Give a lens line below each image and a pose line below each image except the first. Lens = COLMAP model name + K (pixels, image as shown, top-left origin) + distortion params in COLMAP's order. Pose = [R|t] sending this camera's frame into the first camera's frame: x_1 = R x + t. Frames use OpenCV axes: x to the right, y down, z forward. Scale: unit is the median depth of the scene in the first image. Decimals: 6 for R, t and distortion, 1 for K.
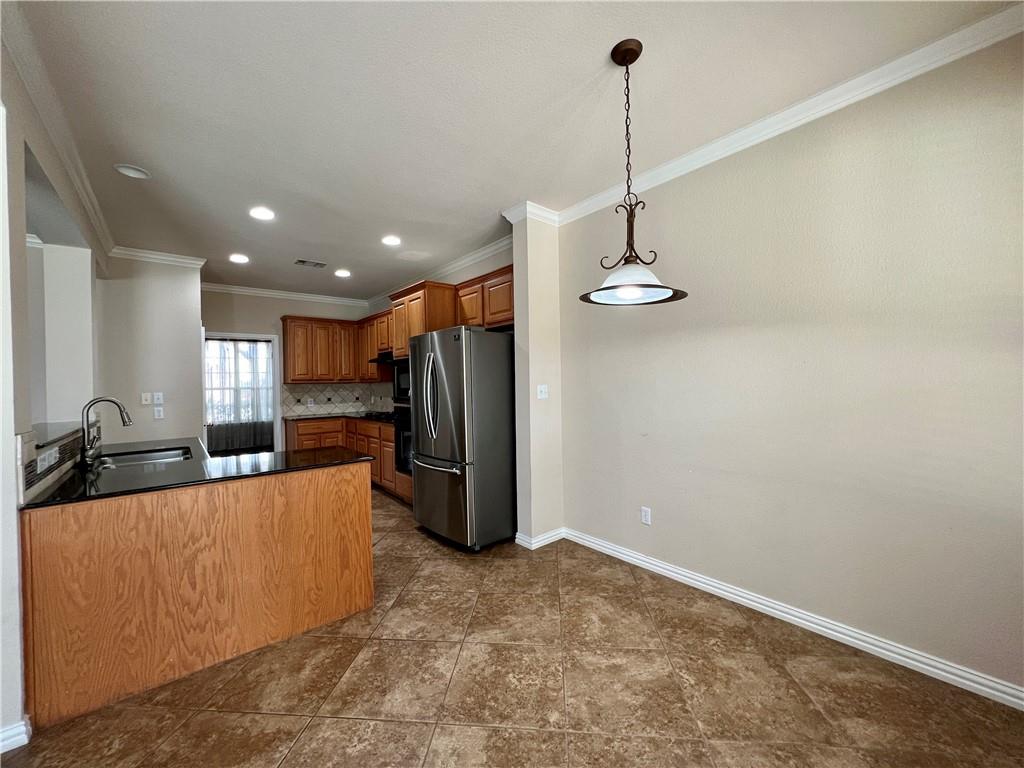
lens RADIAL K [[409.5, 0, 508.7], [0, 409.5, 380.5], [0, 0, 1]] dist [-0.000403, -0.000157]
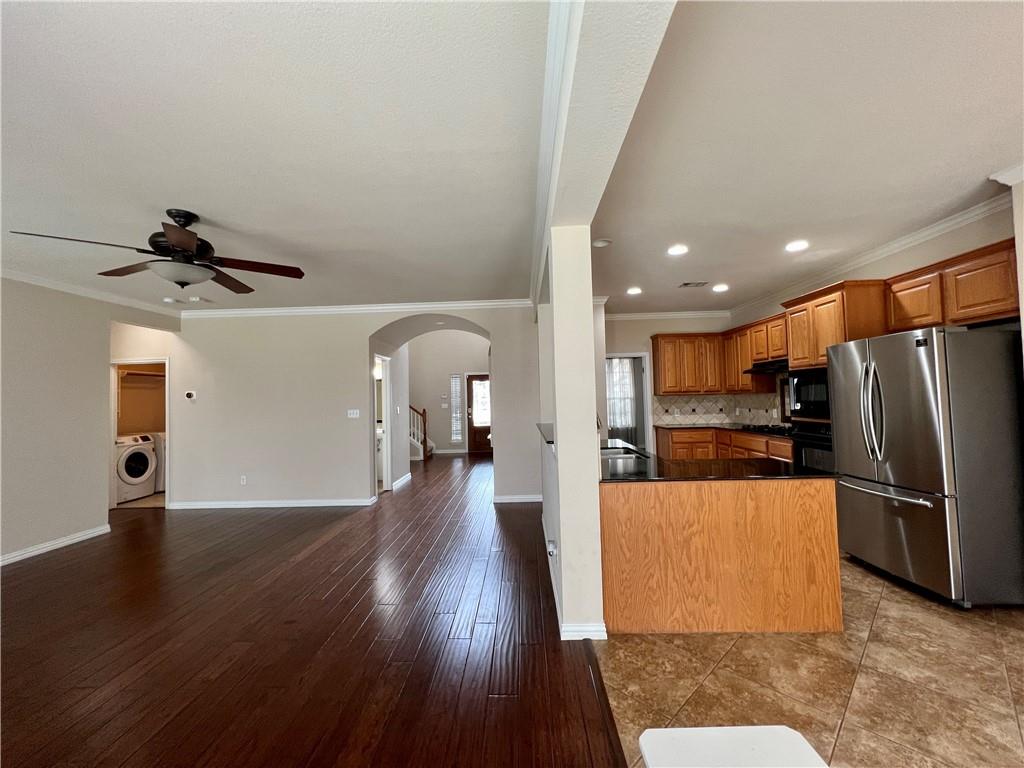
lens RADIAL K [[409.5, 0, 508.7], [0, 409.5, 380.5], [0, 0, 1]] dist [-0.000403, -0.000157]
pose [[0.751499, -0.025998, -0.659222, -0.272060], [0.011210, 0.999582, -0.026642, -0.018087], [0.659639, 0.012632, 0.751476, -0.240731]]
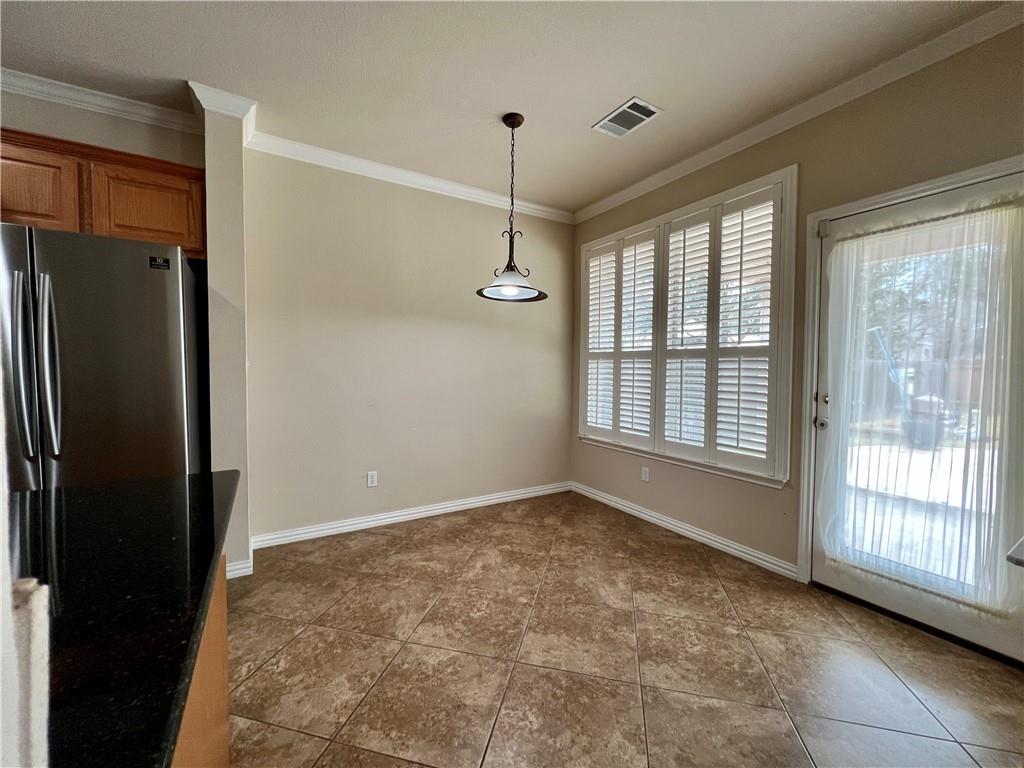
lens RADIAL K [[409.5, 0, 508.7], [0, 409.5, 380.5], [0, 0, 1]] dist [-0.000403, -0.000157]
pose [[0.149993, -0.011439, 0.988621, -0.804063], [-0.016171, 0.999771, 0.014022, 0.055012], [-0.988555, -0.018091, 0.149773, 0.566119]]
